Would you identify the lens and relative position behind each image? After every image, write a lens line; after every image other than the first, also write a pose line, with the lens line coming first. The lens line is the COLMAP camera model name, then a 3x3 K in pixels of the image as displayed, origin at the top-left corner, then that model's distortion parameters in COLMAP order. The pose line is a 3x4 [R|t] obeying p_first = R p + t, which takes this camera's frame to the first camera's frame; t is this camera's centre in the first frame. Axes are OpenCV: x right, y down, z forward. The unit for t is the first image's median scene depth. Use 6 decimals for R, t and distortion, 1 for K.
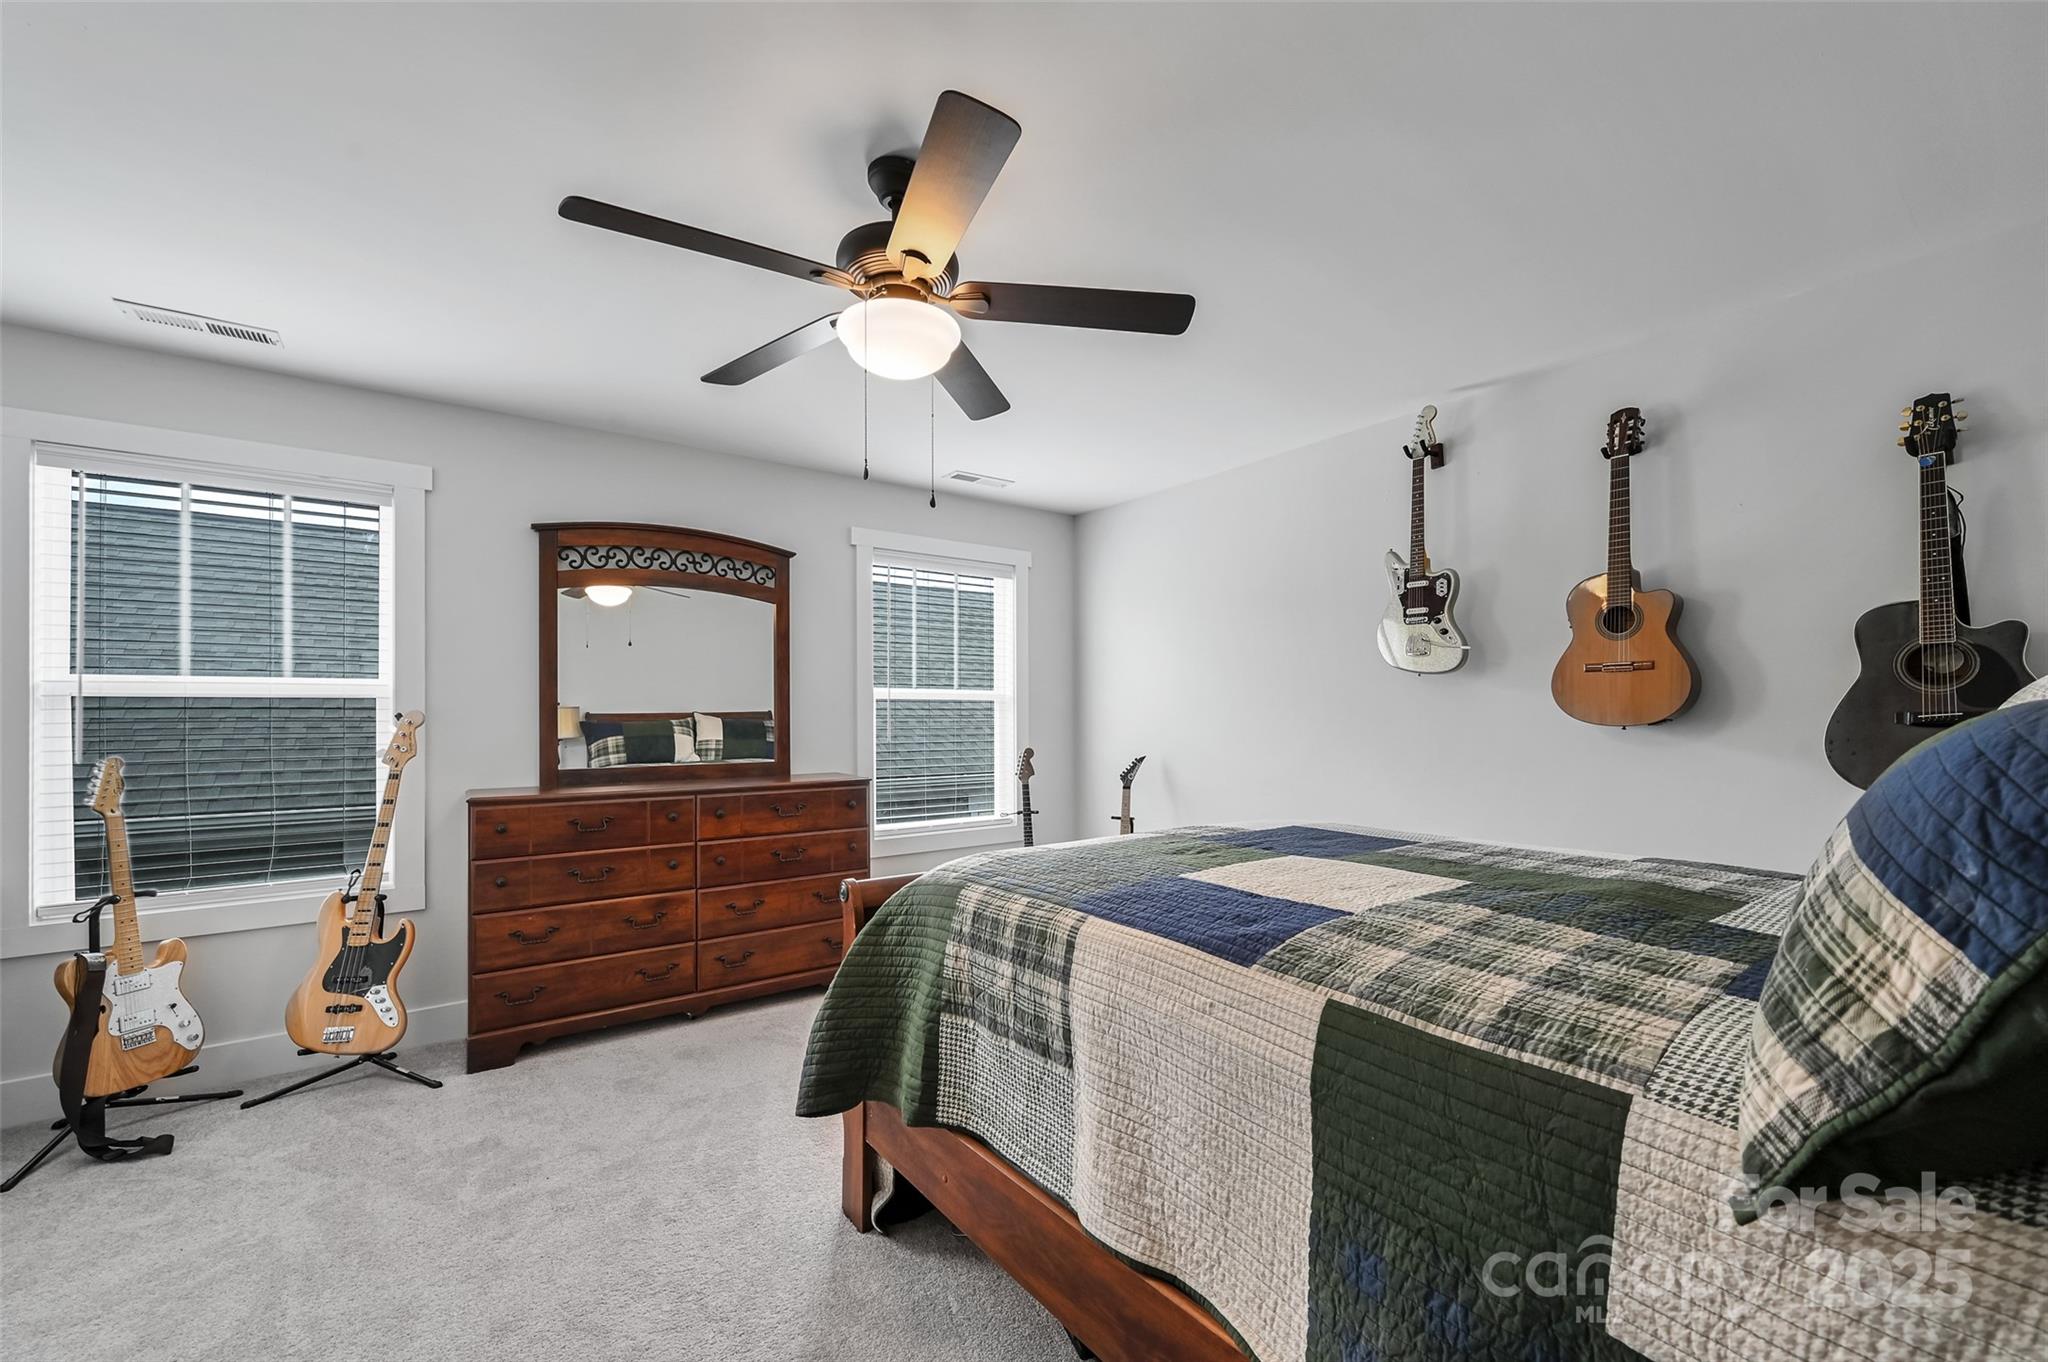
lens RADIAL K [[841.6, 0, 1027.0], [0, 841.6, 692.8], [0, 0, 1]] dist [0.002369, -0.000029]
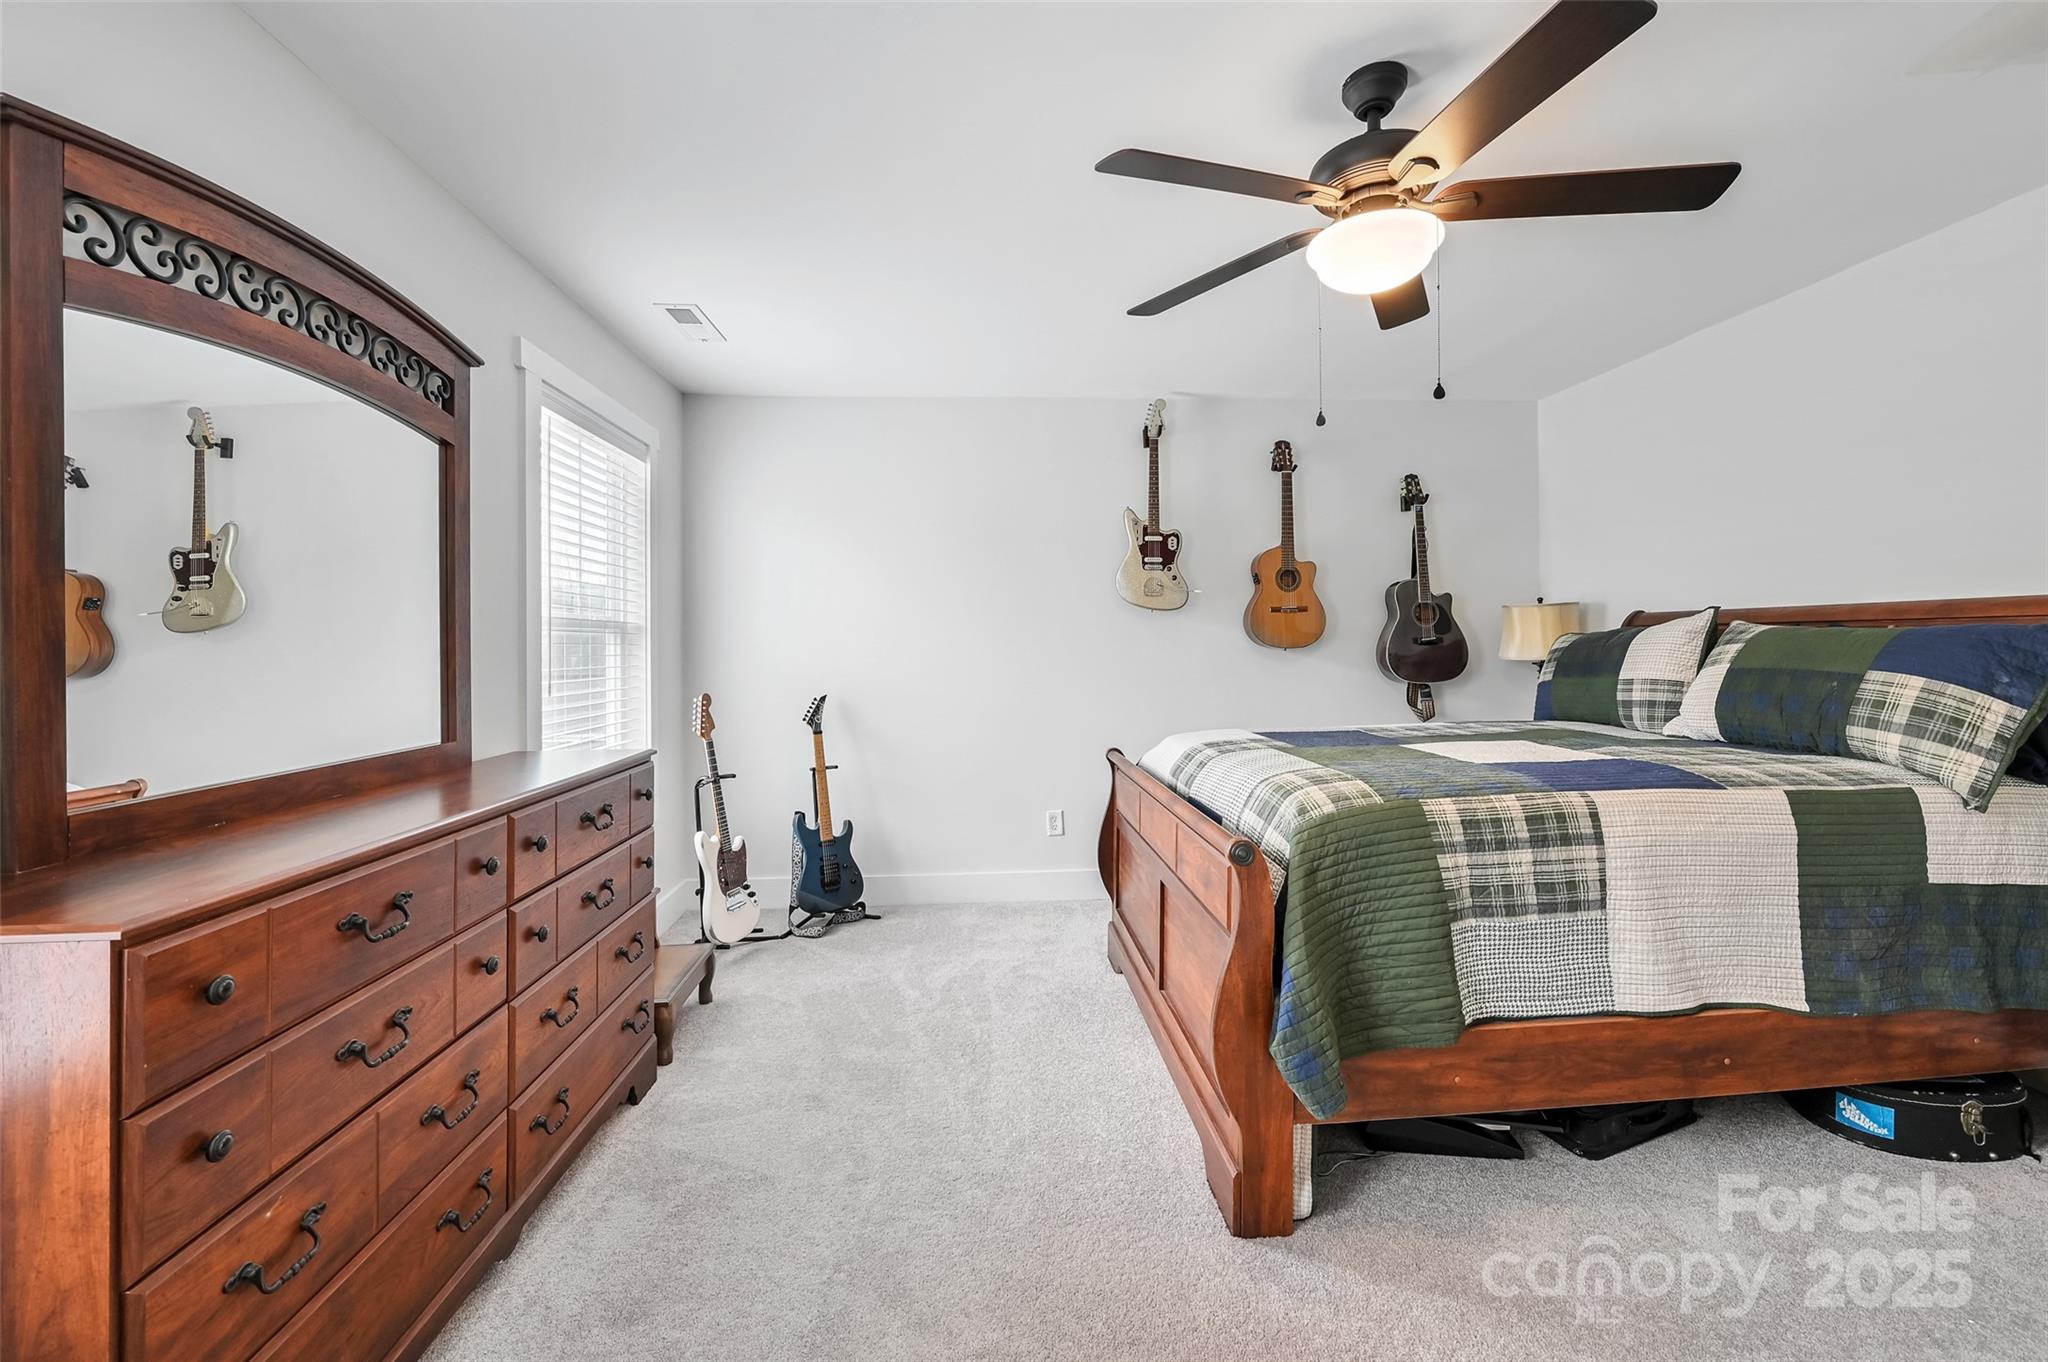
lens RADIAL K [[841.6, 0, 1065.3], [0, 841.6, 623.2], [0, 0, 1]] dist [0.002369, -0.000029]
pose [[0.507804, 0.012670, 0.861380, -1.002141], [-0.007684, 0.999919, -0.010178, 0.015702], [-0.861439, -0.001451, 0.507860, 0.704187]]
